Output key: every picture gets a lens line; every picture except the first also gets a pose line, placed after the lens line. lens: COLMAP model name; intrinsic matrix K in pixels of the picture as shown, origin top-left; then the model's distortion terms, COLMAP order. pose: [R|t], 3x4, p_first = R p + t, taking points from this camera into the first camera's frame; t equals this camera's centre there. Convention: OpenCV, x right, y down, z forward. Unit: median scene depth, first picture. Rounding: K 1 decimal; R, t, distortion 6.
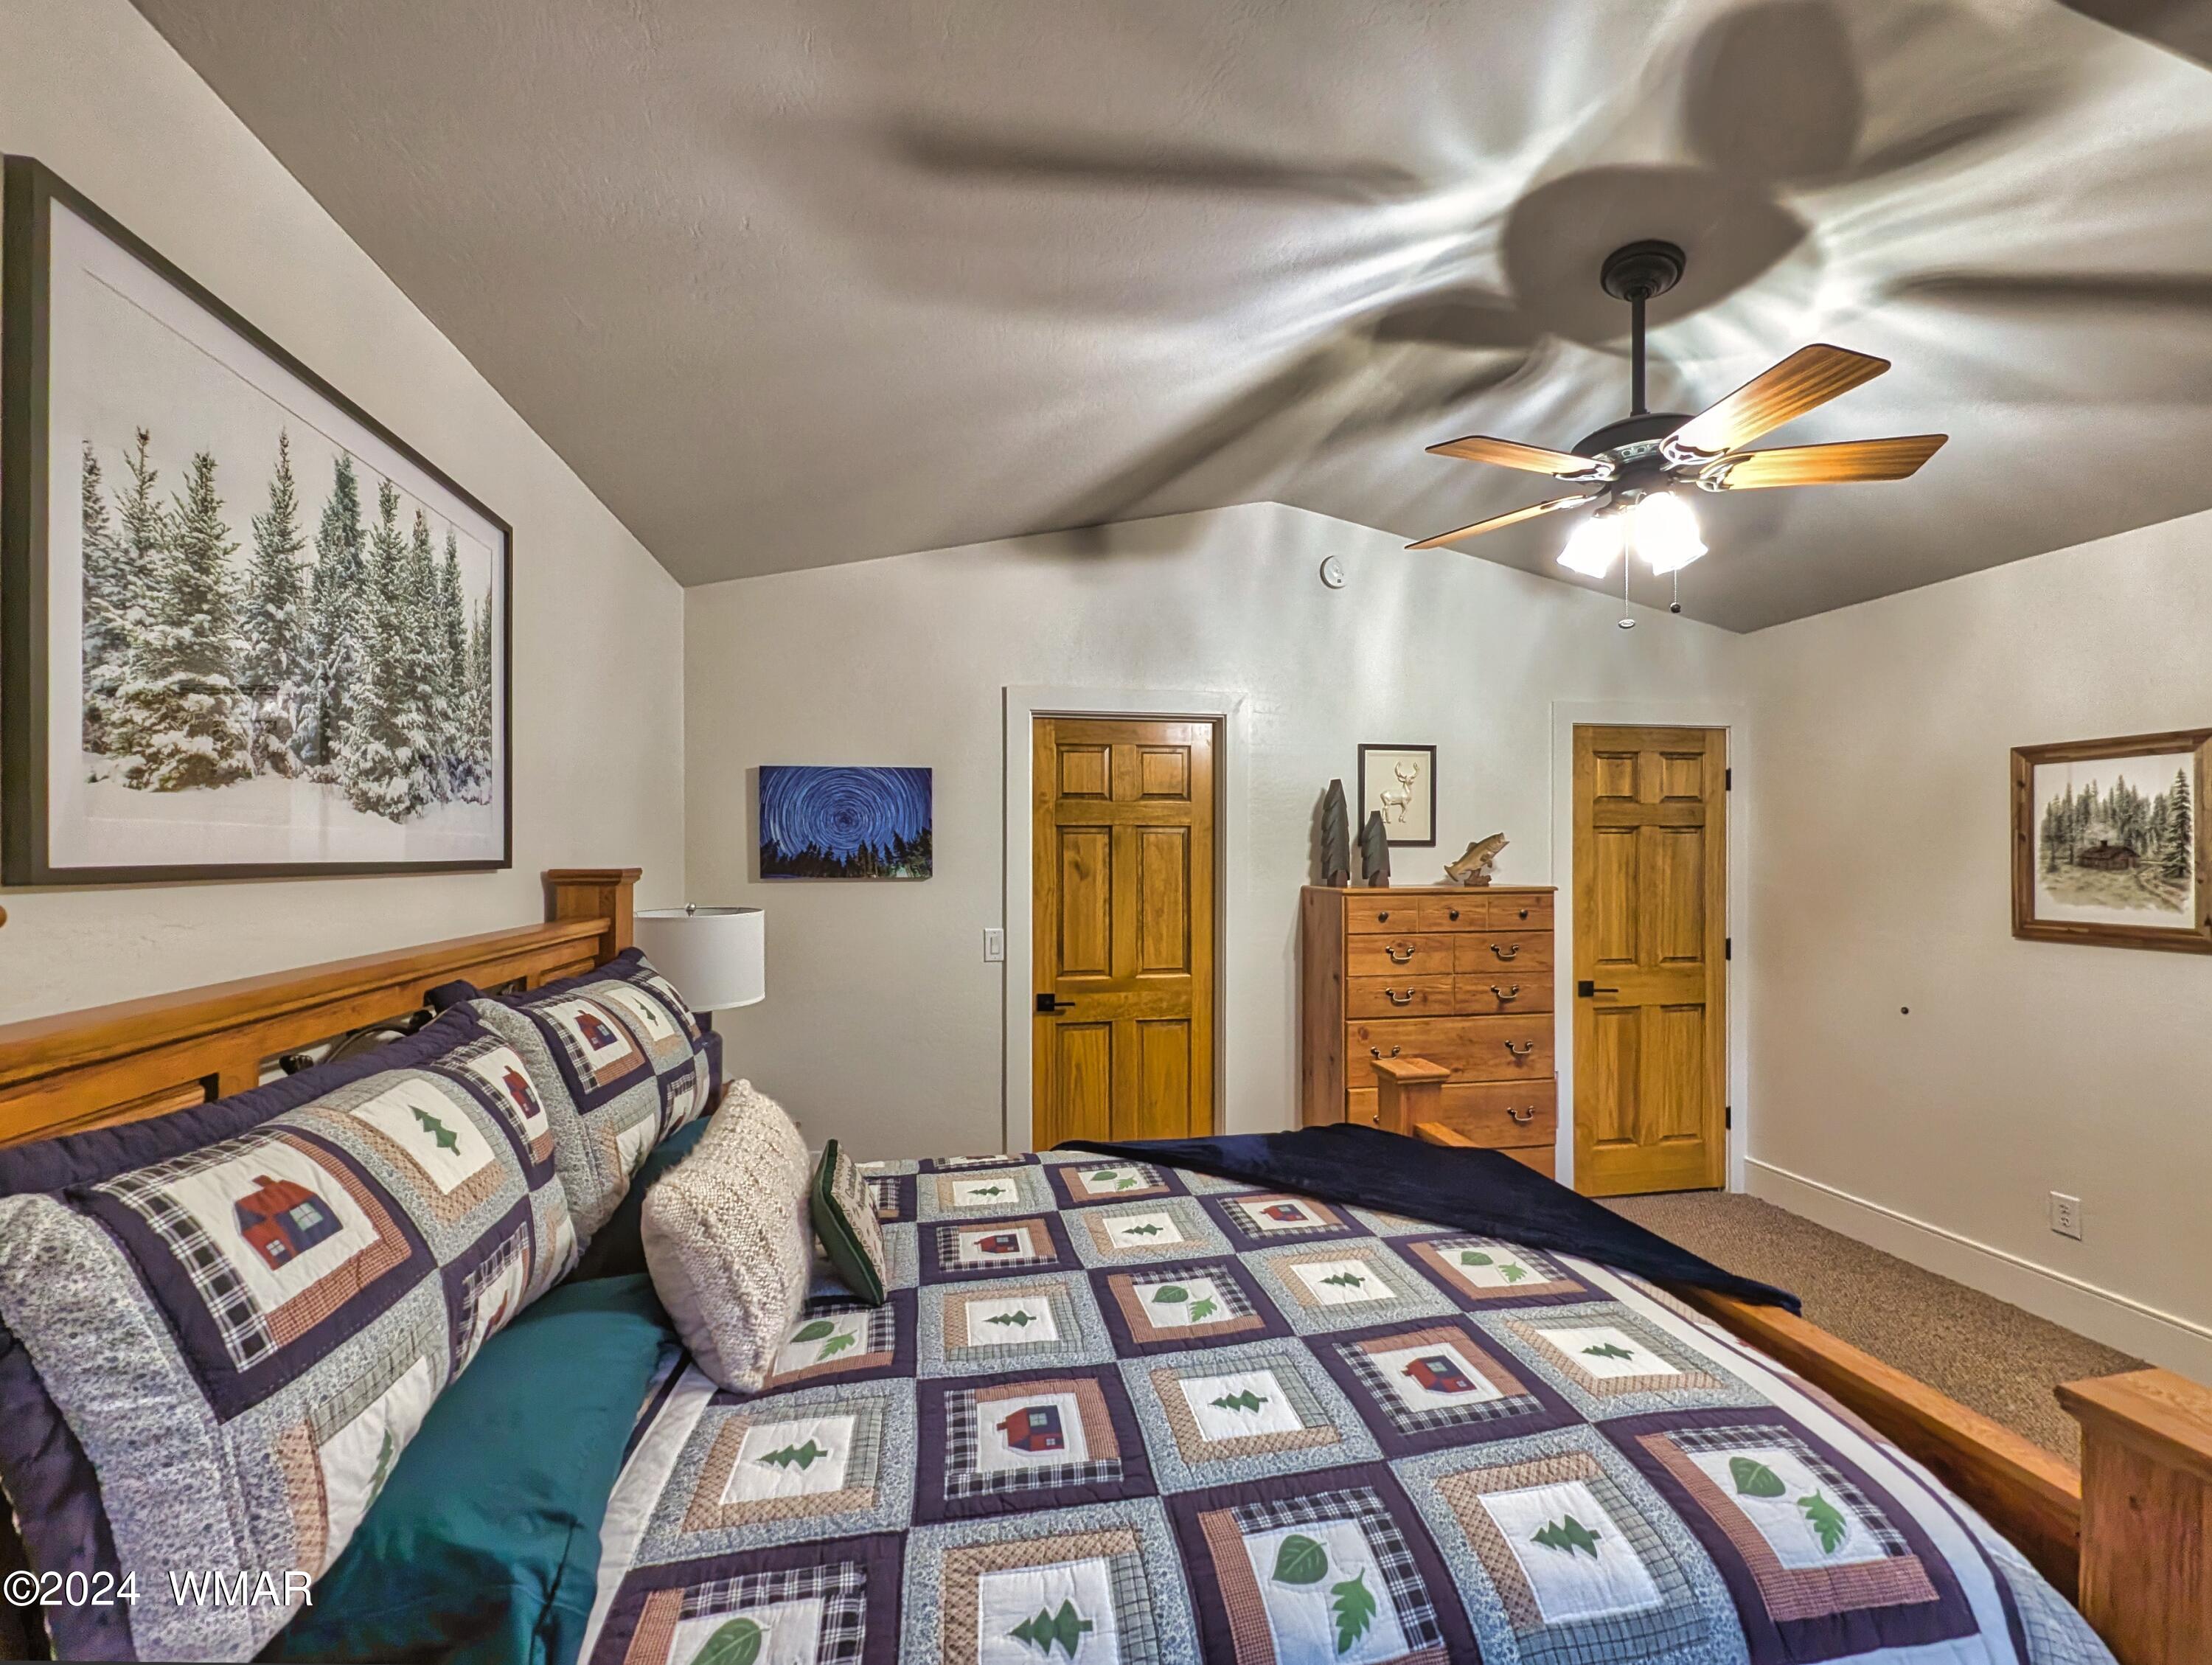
lens RADIAL K [[919.0, 0, 1110.6], [0, 919.0, 833.4], [0, 0, 1]] dist [0.004920, -0.000204]
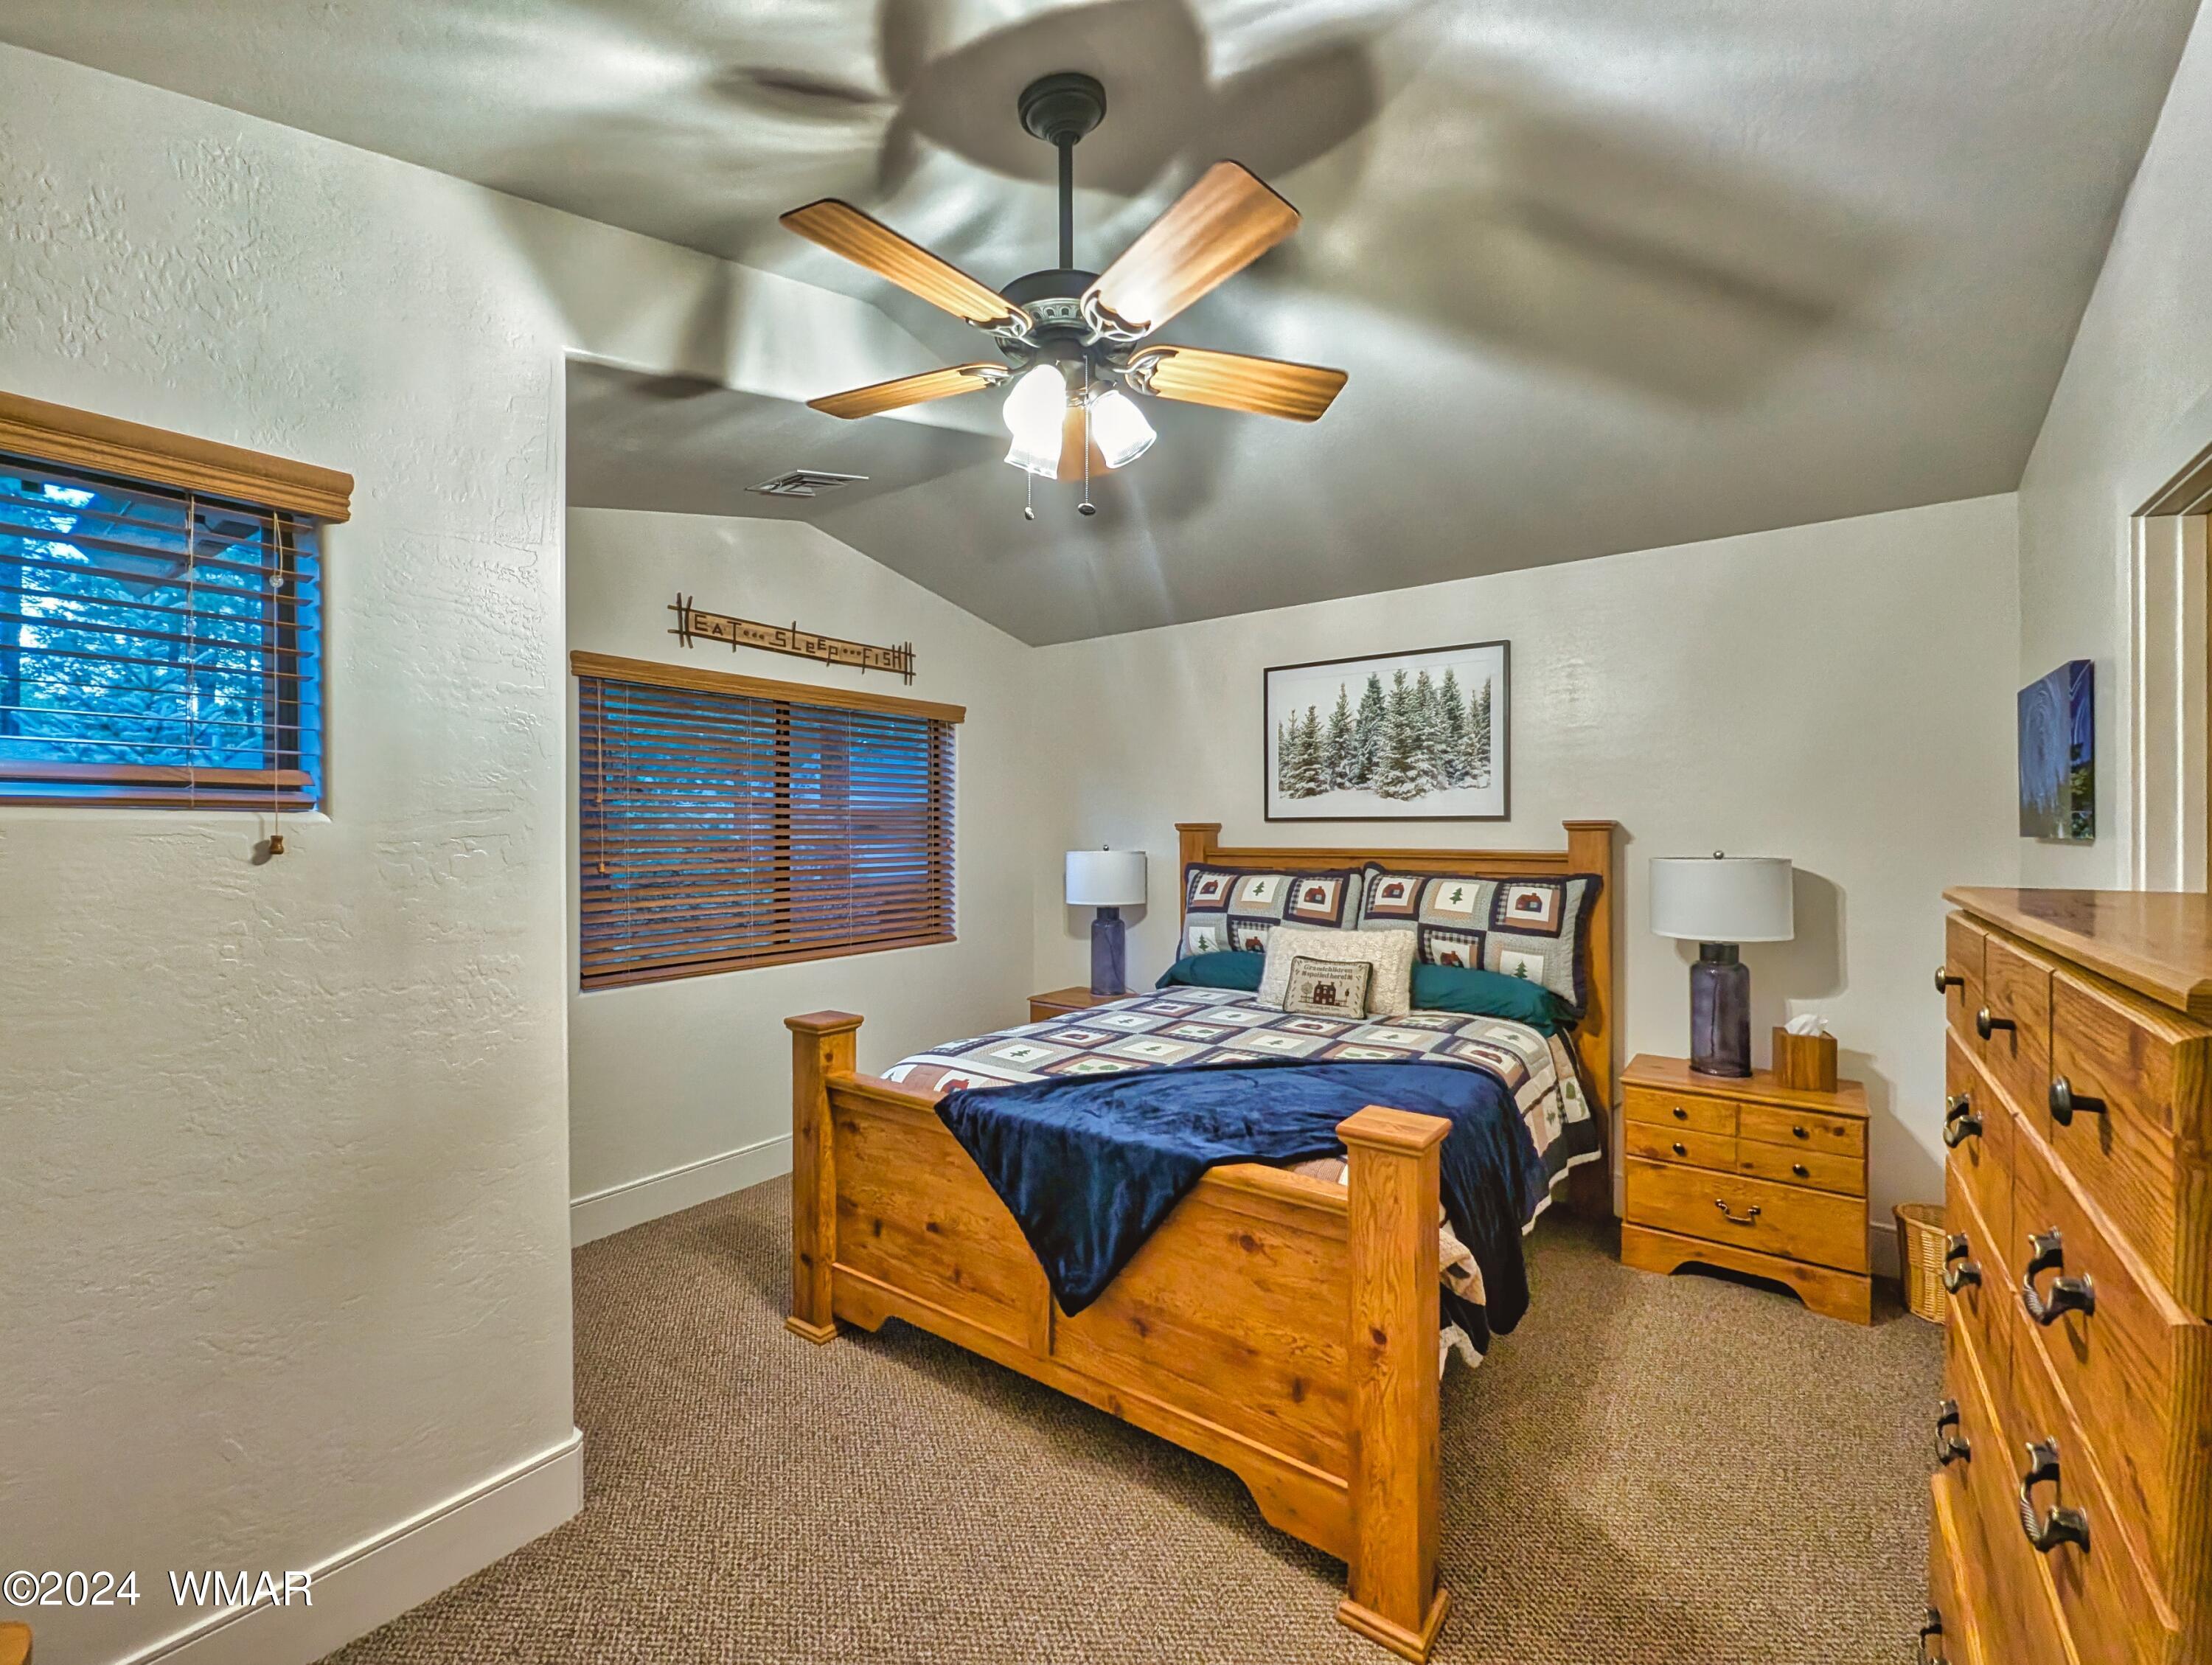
lens RADIAL K [[919.0, 0, 1110.6], [0, 919.0, 833.4], [0, 0, 1]] dist [0.004920, -0.000204]
pose [[-0.737384, 0.012794, -0.675353, 1.693484], [0.019123, 0.999815, -0.001939, 0.073694], [0.675203, -0.014345, -0.737492, 2.537067]]
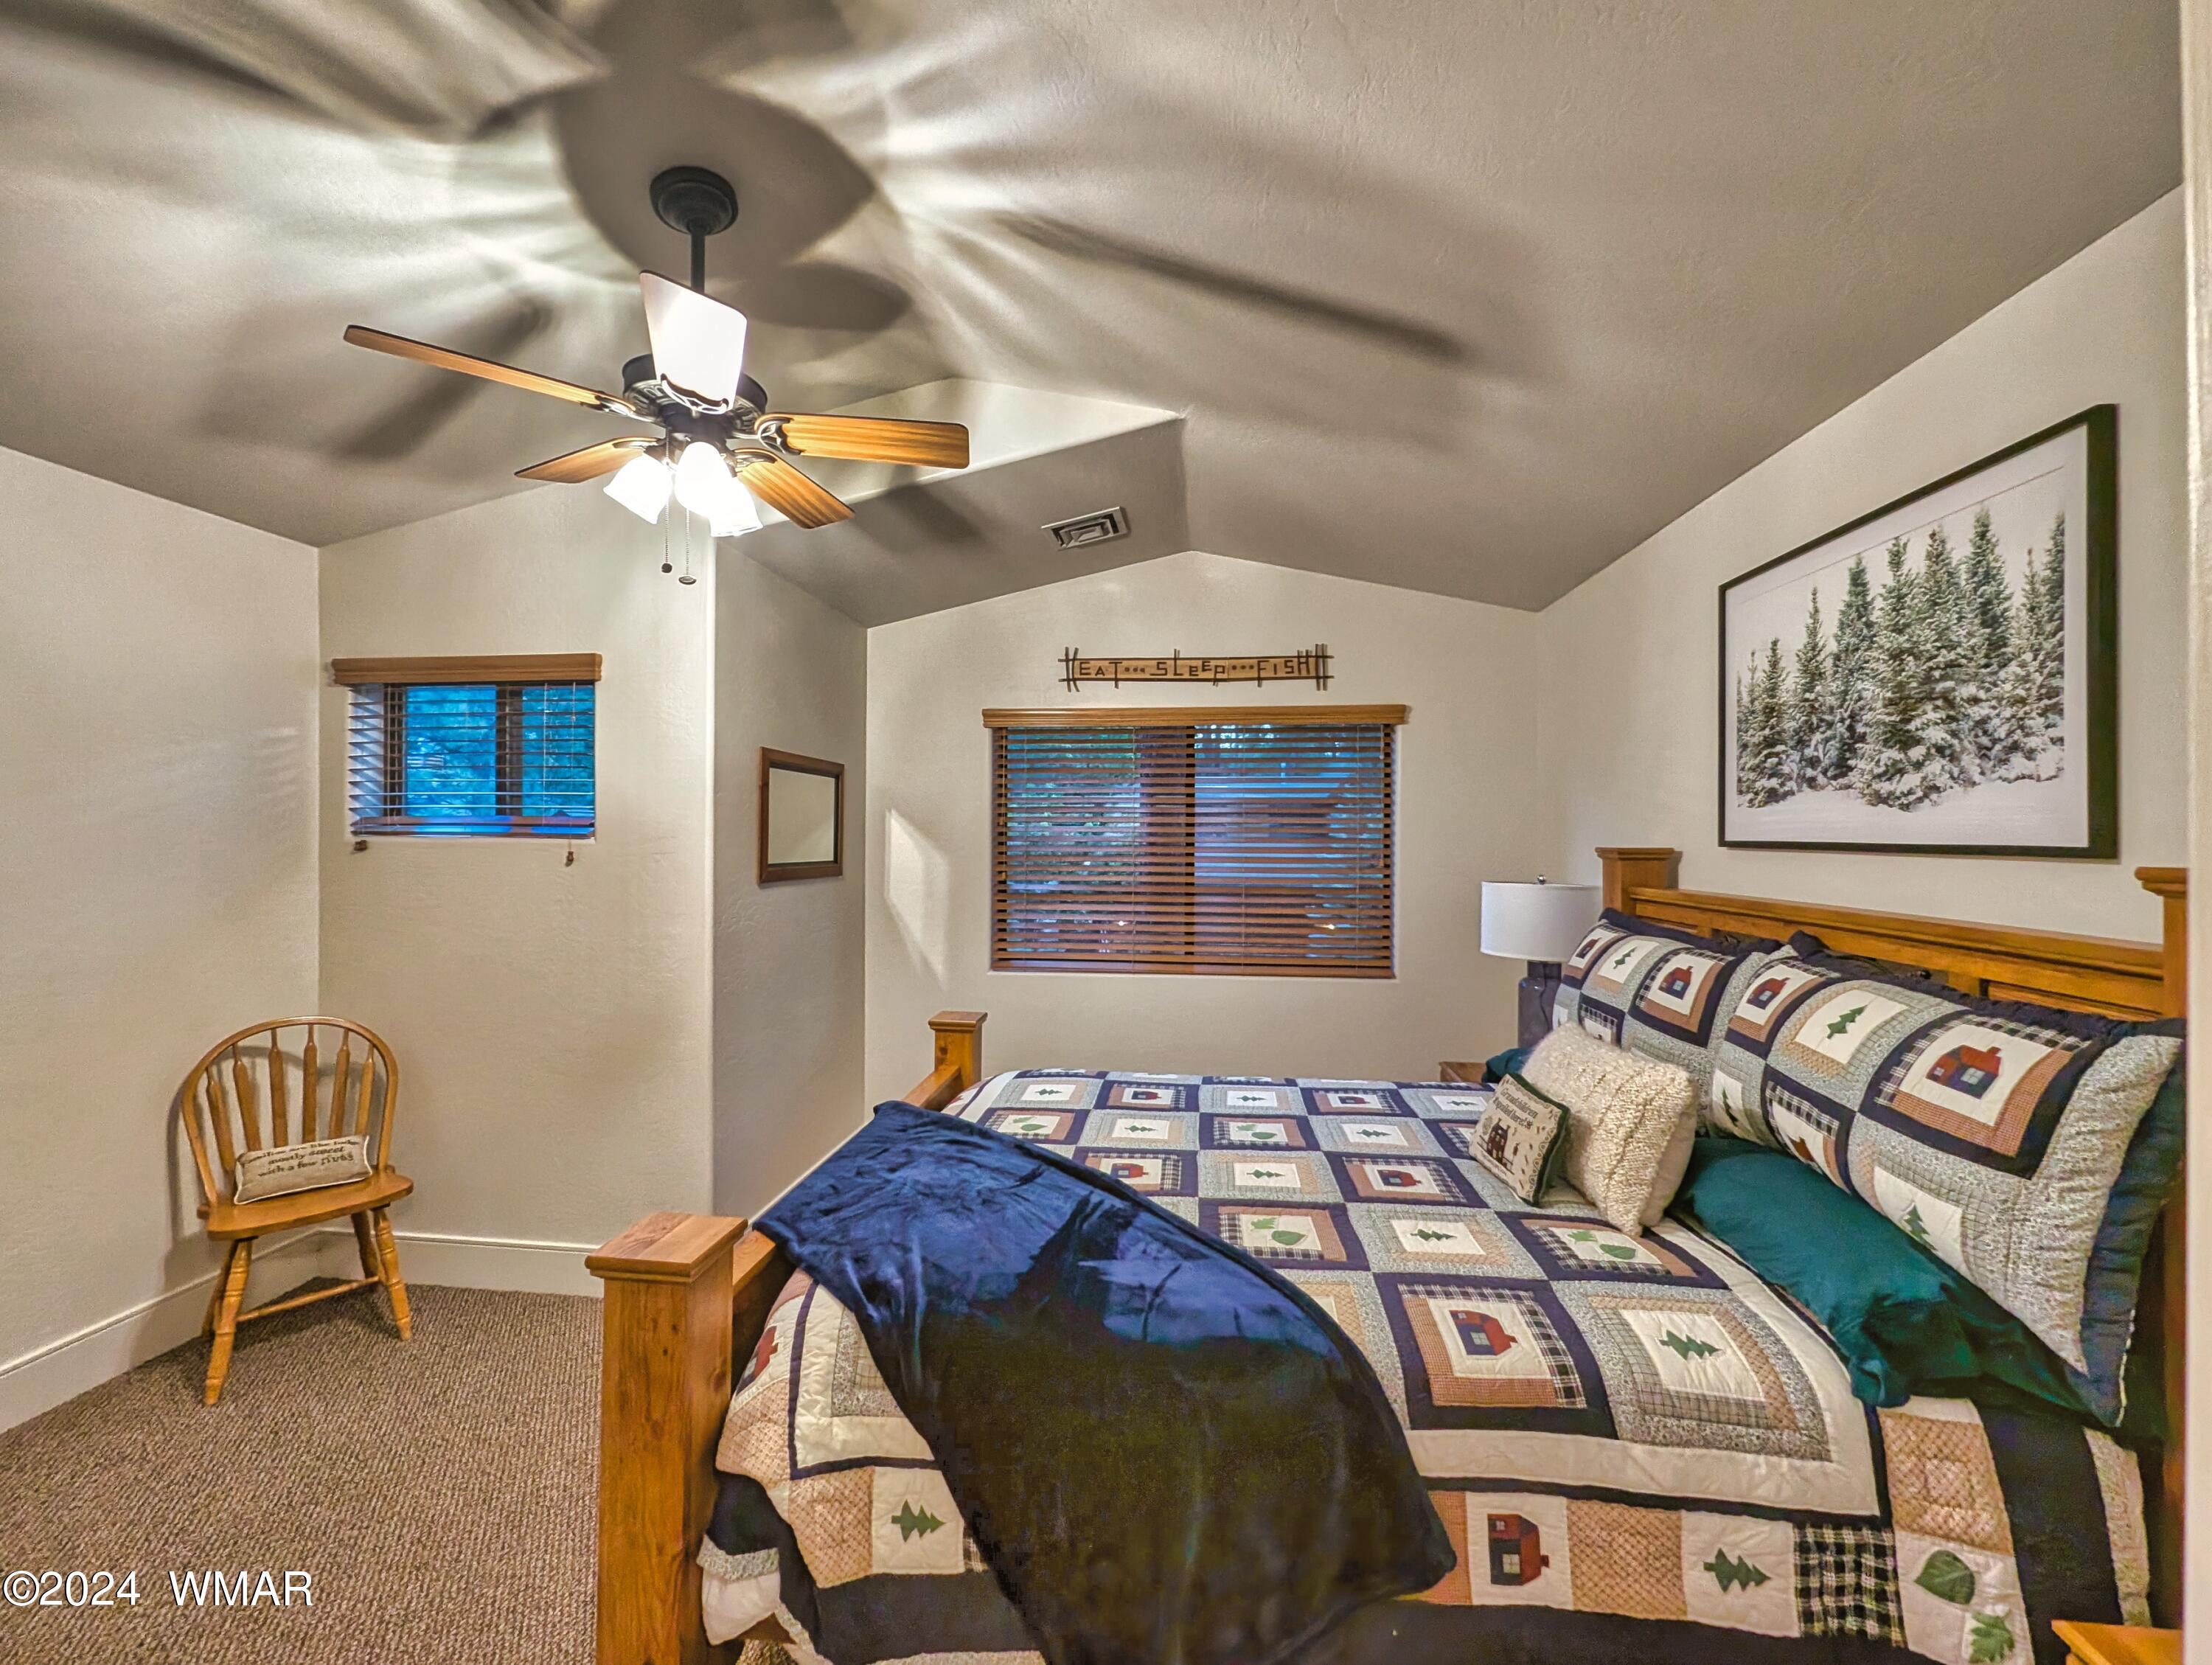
lens RADIAL K [[919.0, 0, 1110.6], [0, 919.0, 833.4], [0, 0, 1]] dist [0.004920, -0.000204]
pose [[-0.954804, 0.001943, 0.297230, -0.147923], [-0.003033, 0.999863, -0.016280, 0.043693], [-0.297221, -0.016446, -0.954667, 2.694441]]
